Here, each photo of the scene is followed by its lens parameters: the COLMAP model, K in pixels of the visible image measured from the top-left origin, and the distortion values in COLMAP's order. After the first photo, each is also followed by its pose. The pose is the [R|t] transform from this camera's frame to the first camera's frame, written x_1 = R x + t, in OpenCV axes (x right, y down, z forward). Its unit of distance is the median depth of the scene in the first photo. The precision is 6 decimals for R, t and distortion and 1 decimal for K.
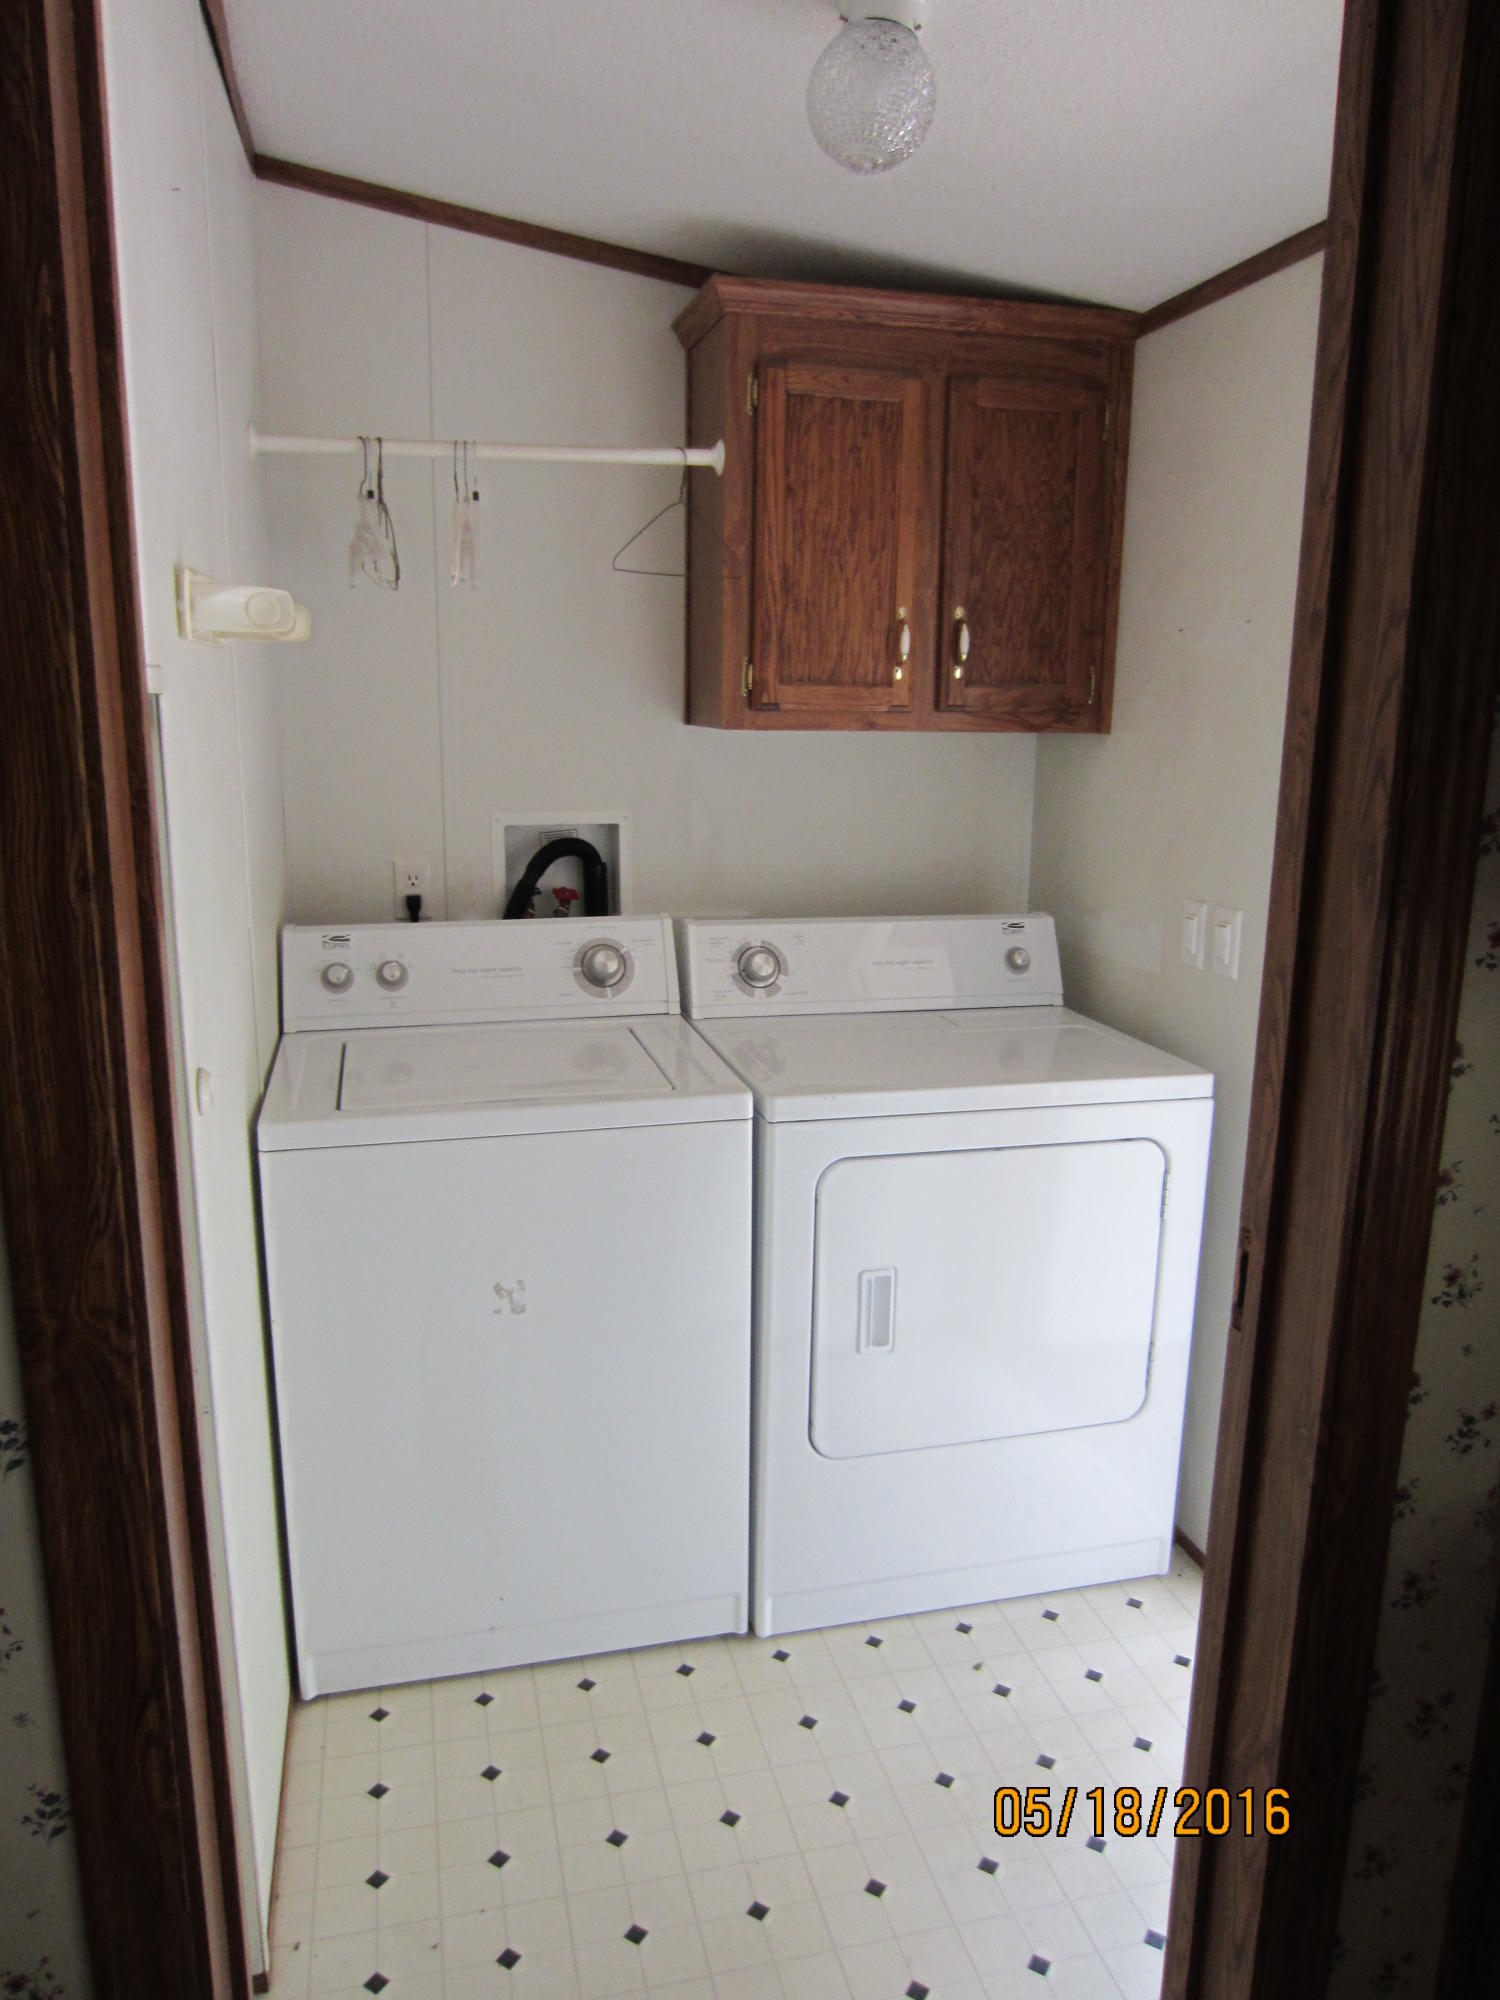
lens RADIAL K [[1408.7, 0, 738.8], [0, 1408.7, 1008.4], [0, 0, 1]] dist [-0.038674, 0.016765]
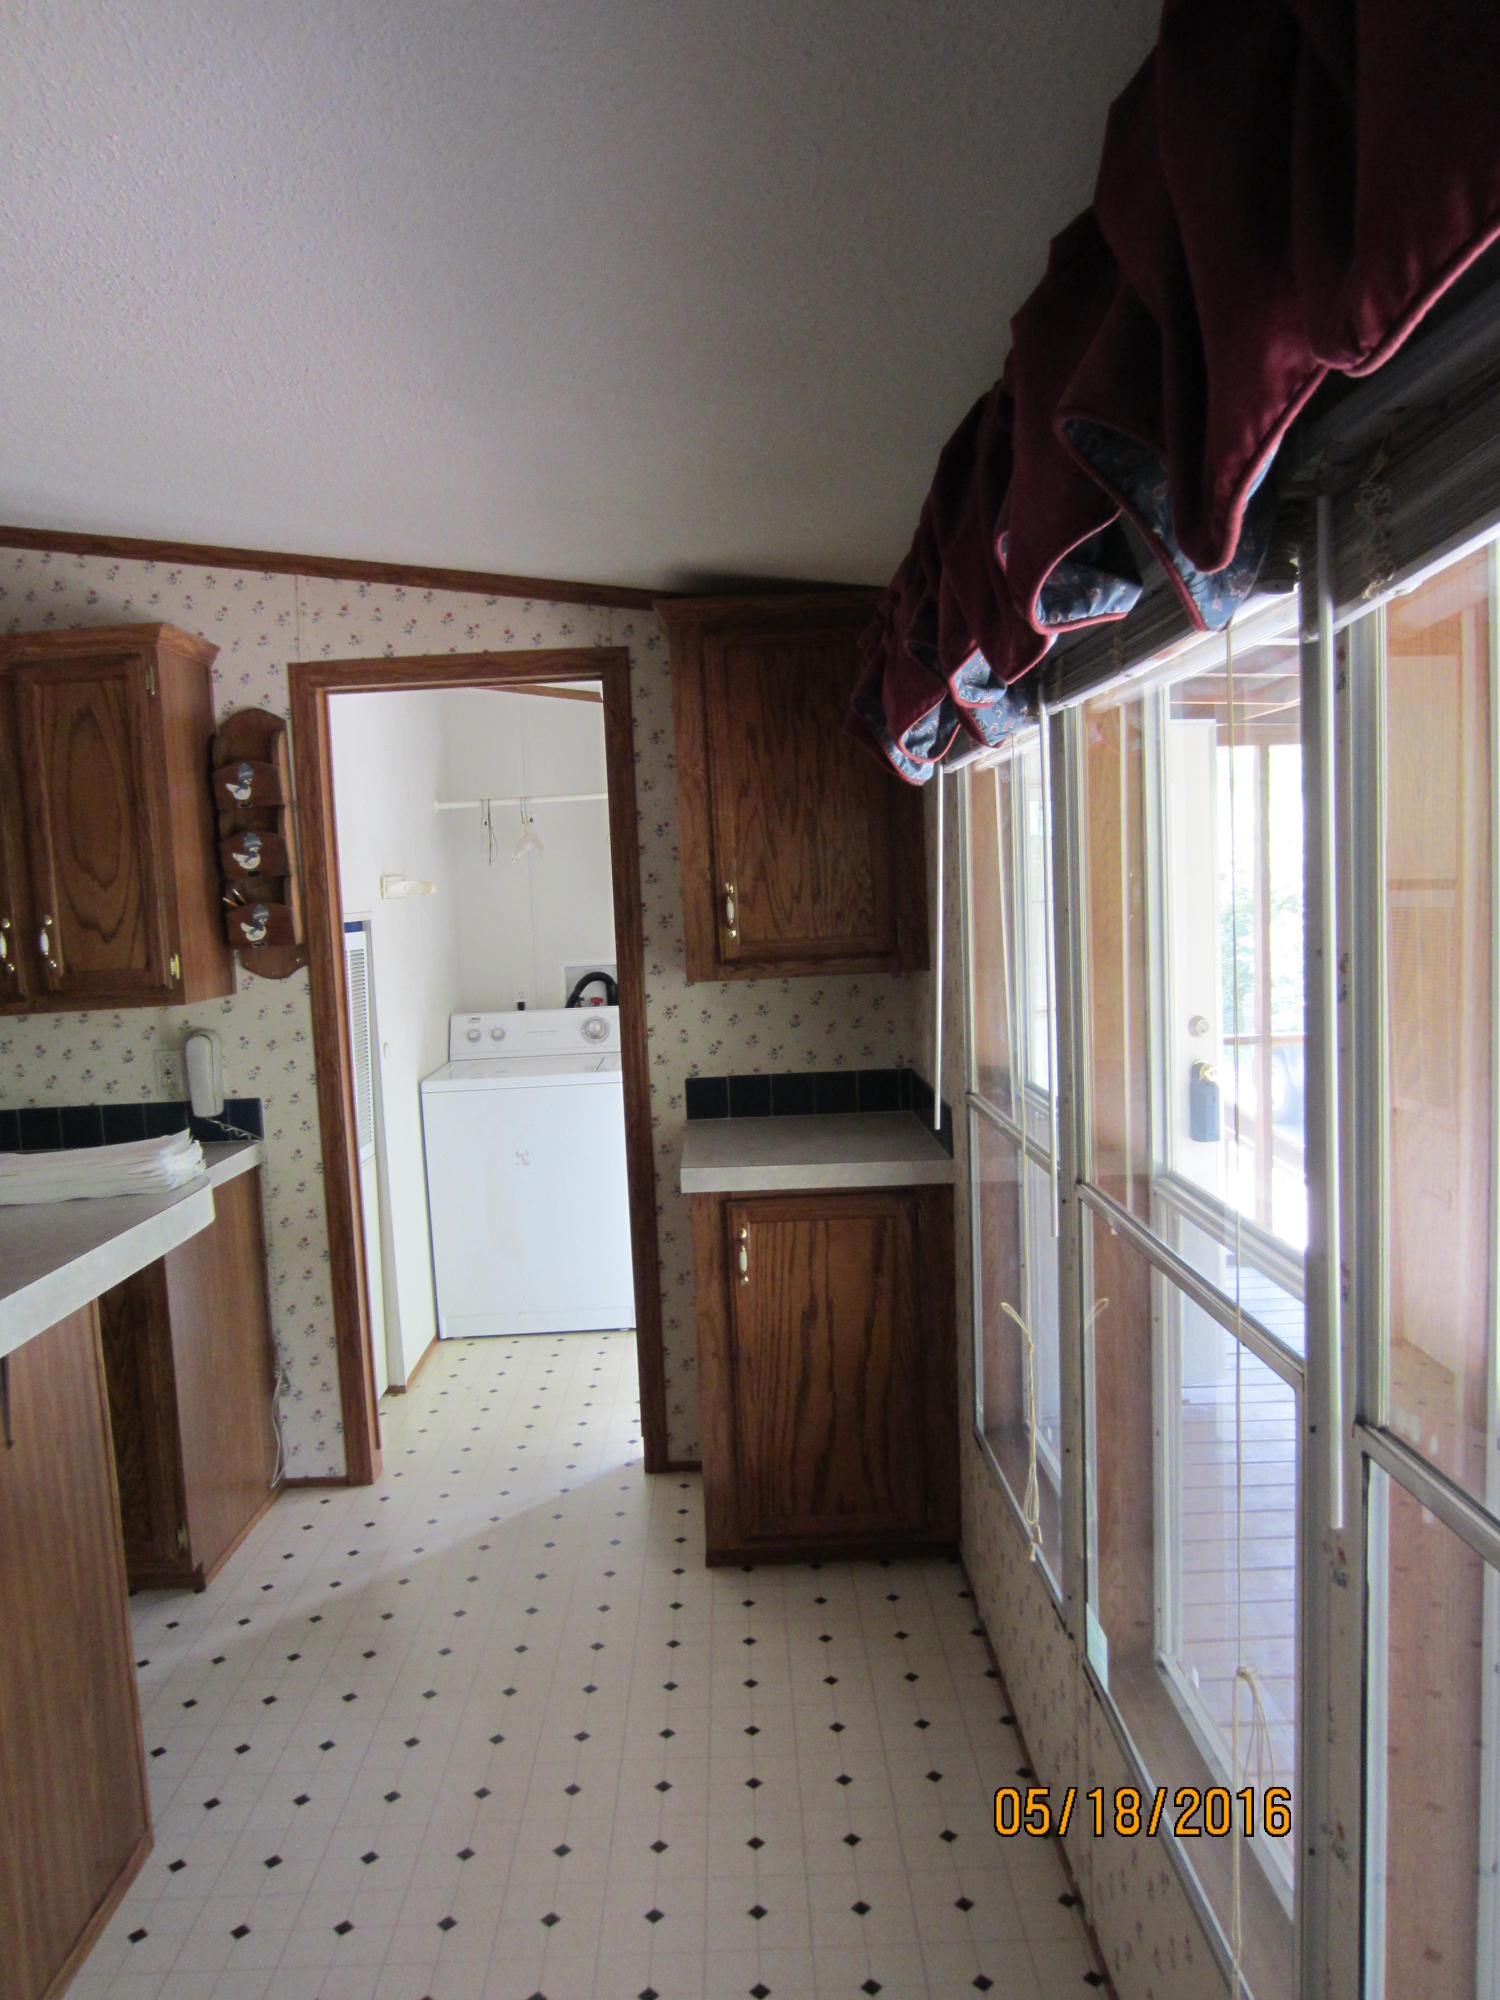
lens RADIAL K [[1408.7, 0, 738.8], [0, 1408.7, 1008.4], [0, 0, 1]] dist [-0.038674, 0.016765]
pose [[0.971854, -0.035579, -0.232882, 0.609014], [0.007068, 0.992489, -0.122132, 0.199843], [0.235478, 0.117049, 0.964806, -0.998082]]
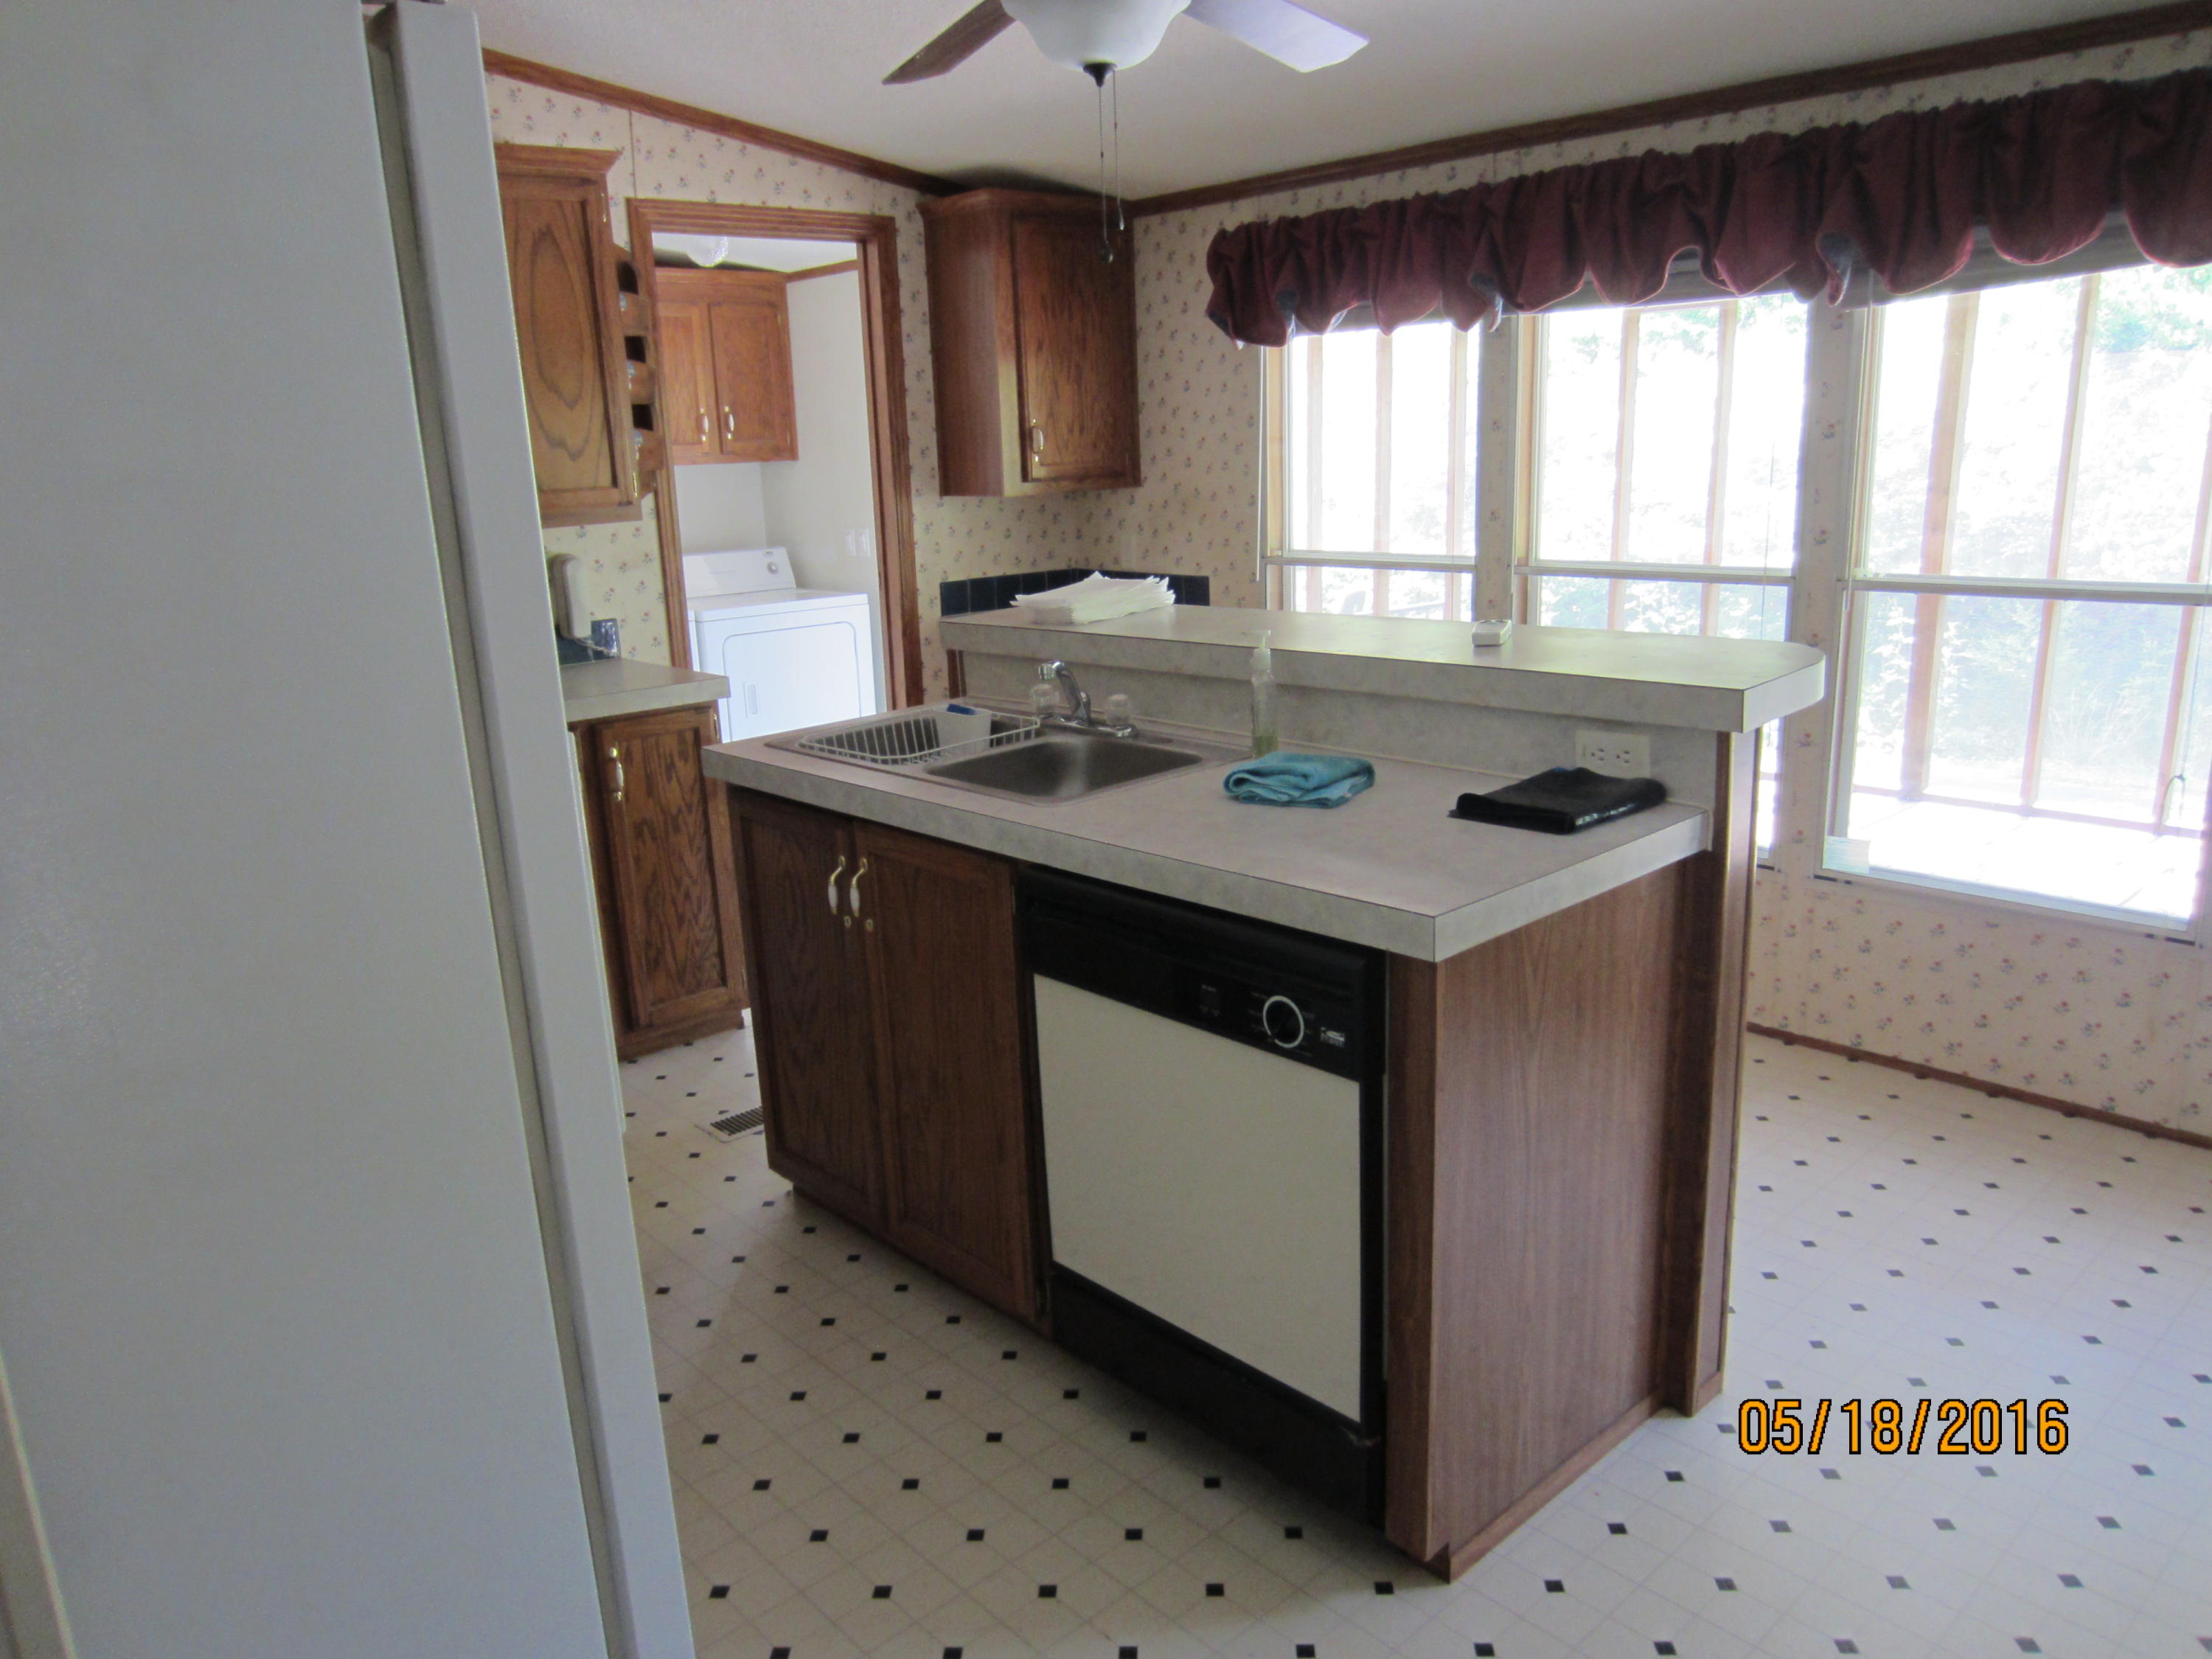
lens RADIAL K [[1563.6, 0, 1102.5], [0, 1563.6, 832.2], [0, 0, 1]] dist [-0.035386, 0.014480]
pose [[0.877303, -0.157399, 0.453393, -0.548251], [0.144594, 0.987482, 0.063027, 0.312492], [-0.457638, 0.010264, 0.889080, -1.466761]]
